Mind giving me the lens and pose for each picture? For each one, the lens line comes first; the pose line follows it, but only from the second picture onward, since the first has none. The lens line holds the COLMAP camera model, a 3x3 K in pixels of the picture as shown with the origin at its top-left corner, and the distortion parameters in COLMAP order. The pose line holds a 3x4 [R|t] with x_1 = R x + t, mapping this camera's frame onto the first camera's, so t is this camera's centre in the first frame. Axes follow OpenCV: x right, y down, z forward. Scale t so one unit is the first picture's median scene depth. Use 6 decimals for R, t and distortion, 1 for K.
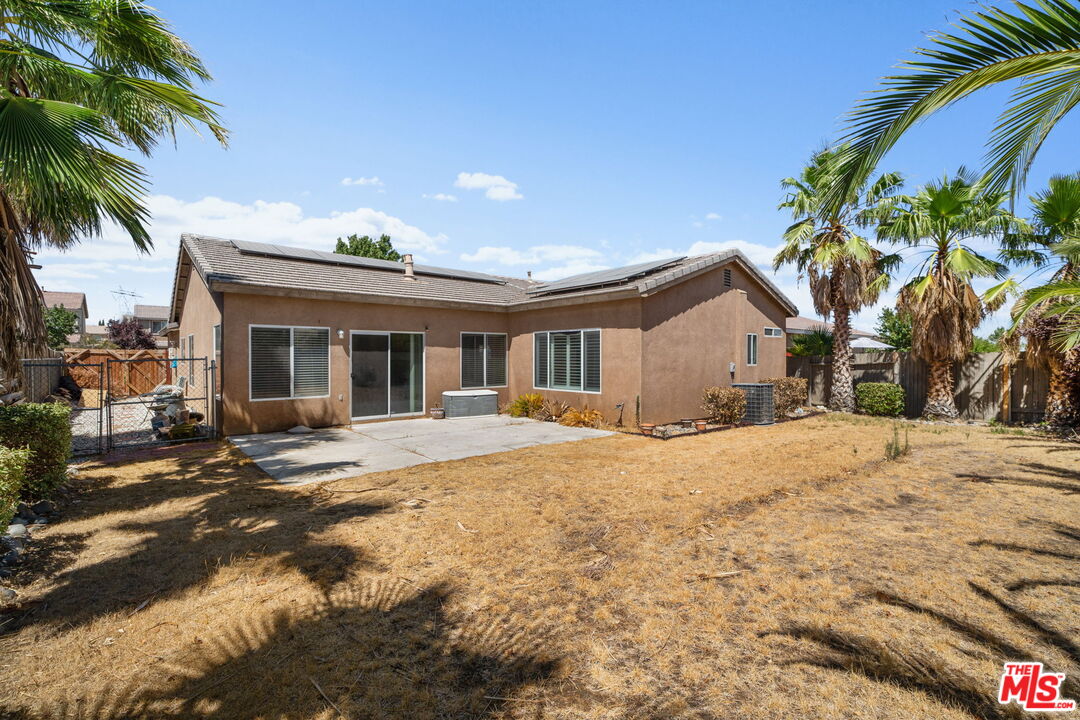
lens RADIAL K [[473.5, 0, 538.3], [0, 473.5, 356.3], [0, 0, 1]] dist [-0.001066, -0.000017]
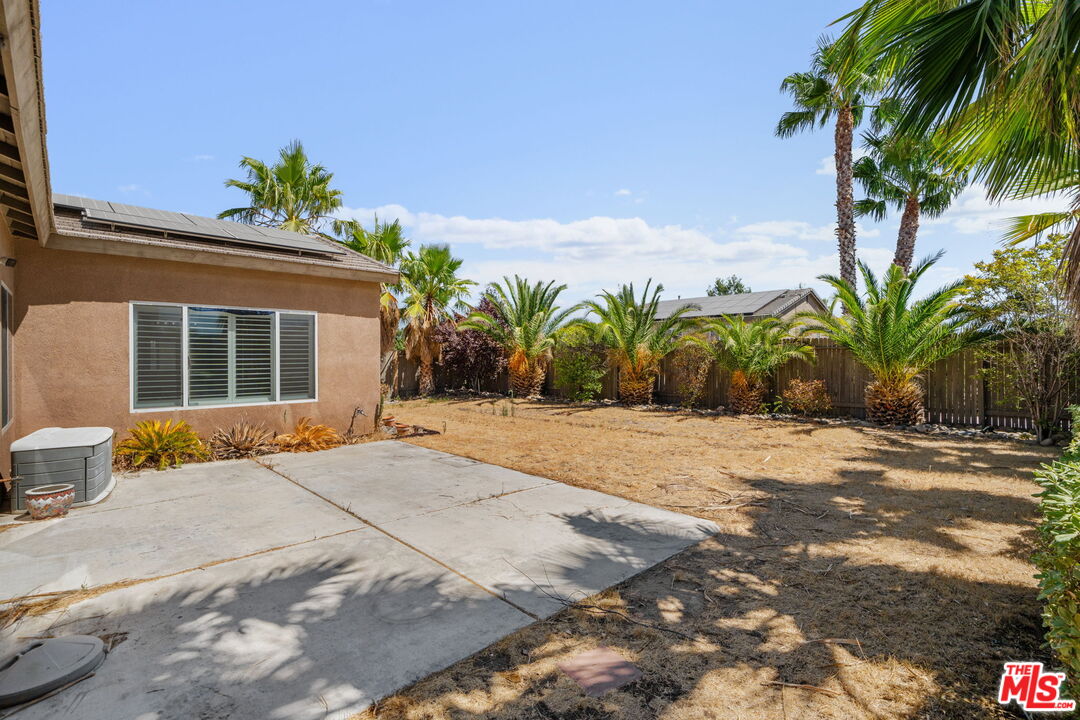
lens RADIAL K [[514.1, 0, 538.4], [0, 514.1, 353.7], [0, 0, 1]] dist [0.001100, -0.000481]
pose [[-0.038832, 0.004286, 0.999237, -0.675379], [0.005761, 0.999975, -0.004066, 0.010985], [-0.999229, 0.005598, -0.038855, 0.685117]]
